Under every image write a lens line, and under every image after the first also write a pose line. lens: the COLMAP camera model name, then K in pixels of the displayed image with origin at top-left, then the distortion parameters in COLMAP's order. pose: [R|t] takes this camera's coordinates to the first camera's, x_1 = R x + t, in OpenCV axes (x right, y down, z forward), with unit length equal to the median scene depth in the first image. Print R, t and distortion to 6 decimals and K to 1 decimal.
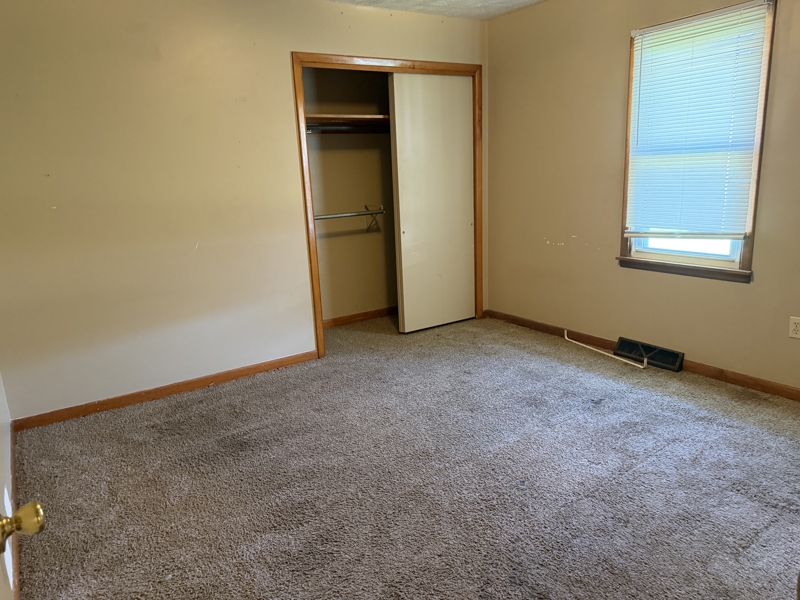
lens RADIAL K [[566.0, 0, 397.2], [0, 566.0, 301.5], [0, 0, 1]] dist [0.033530, -0.042181]
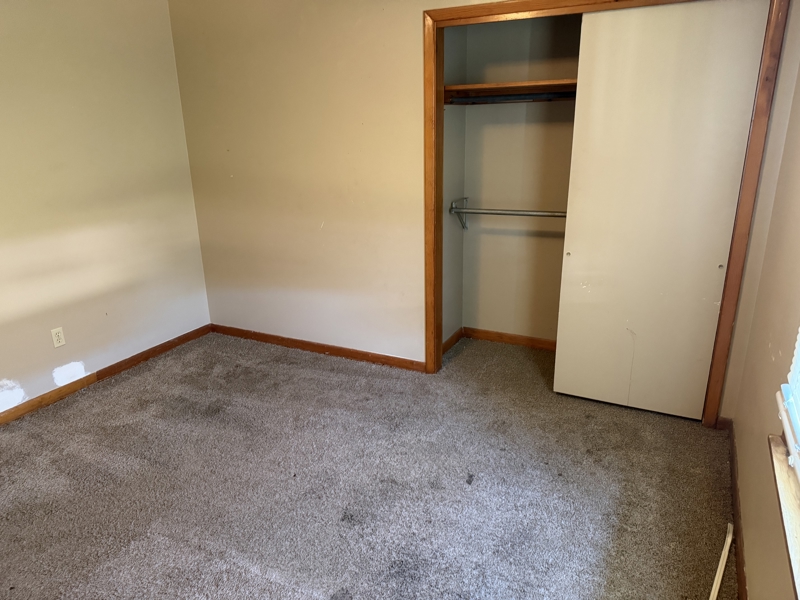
lens RADIAL K [[566.0, 0, 399.0], [0, 566.0, 297.7], [0, 0, 1]] dist [0.033530, -0.042181]
pose [[0.475741, 0.298297, -0.827459, 0.565716], [-0.192498, 0.953242, 0.232966, -0.219027], [0.858262, 0.048453, 0.510919, 0.543414]]
